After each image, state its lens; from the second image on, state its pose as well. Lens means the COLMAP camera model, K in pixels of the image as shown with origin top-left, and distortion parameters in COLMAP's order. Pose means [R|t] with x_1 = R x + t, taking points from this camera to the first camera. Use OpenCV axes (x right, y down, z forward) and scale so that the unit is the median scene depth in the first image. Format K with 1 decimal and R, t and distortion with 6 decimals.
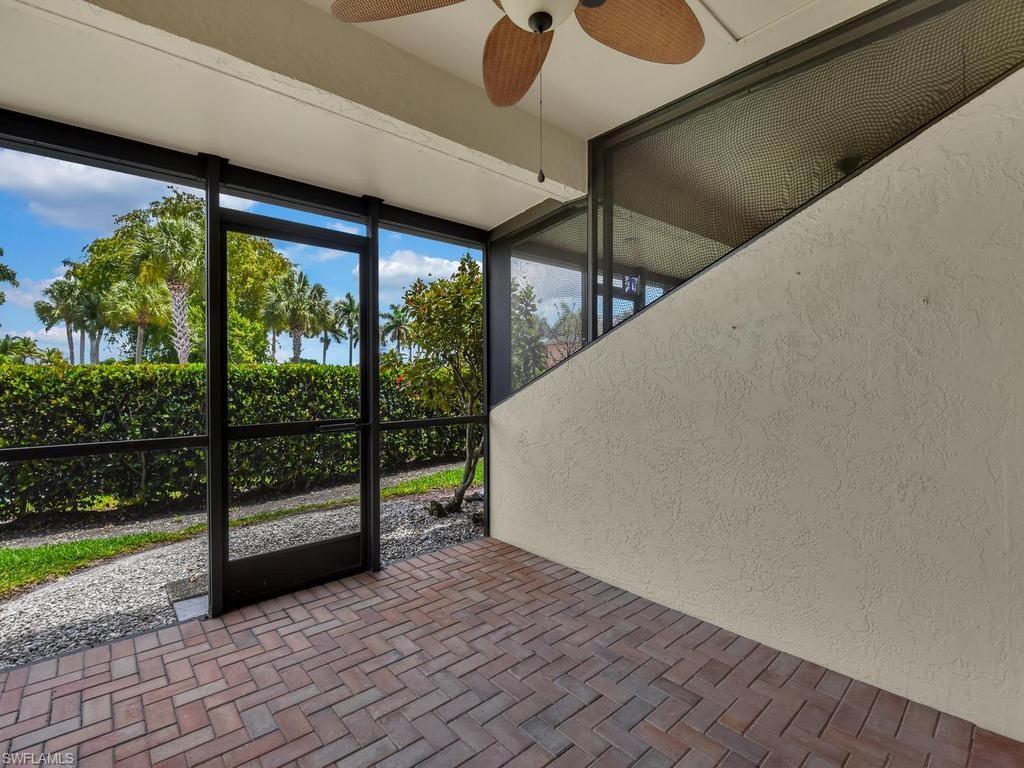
lens RADIAL K [[467.7, 0, 516.3], [0, 467.7, 381.2], [0, 0, 1]] dist [-0.002191, -0.002816]
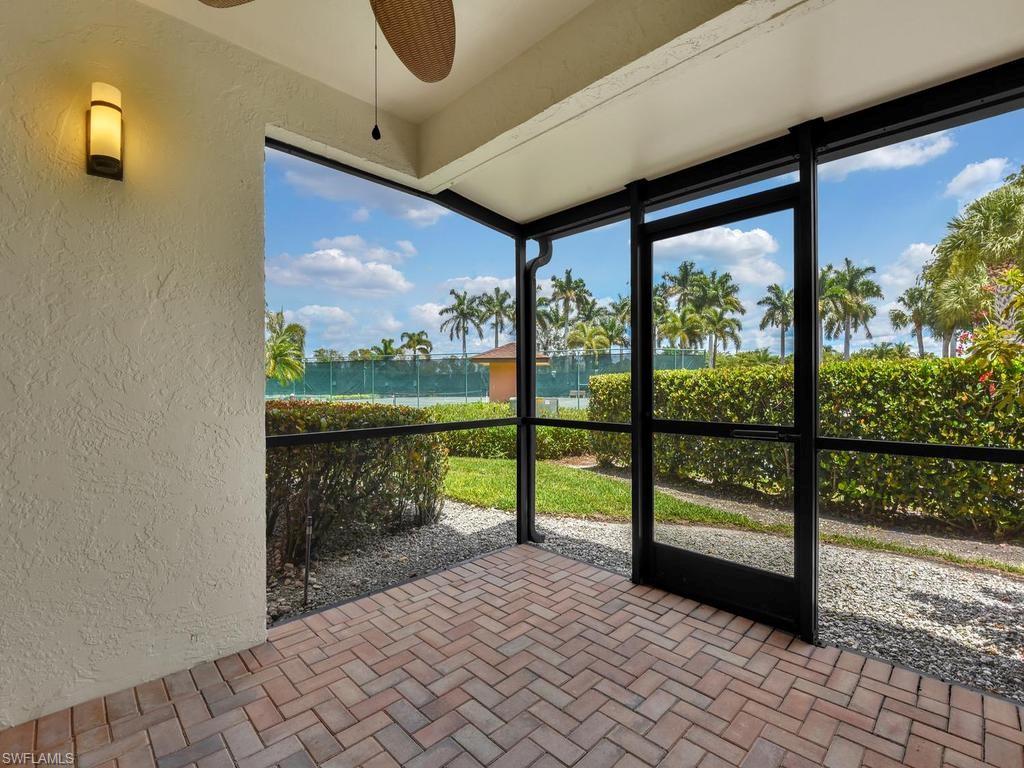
lens RADIAL K [[467.7, 0, 509.1], [0, 467.7, 380.7], [0, 0, 1]] dist [-0.002191, -0.002816]
pose [[0.059835, -0.001742, -0.998207, 0.362374], [-0.003006, 0.999994, -0.001926, 0.006423], [0.998204, 0.003115, 0.059829, 0.459874]]
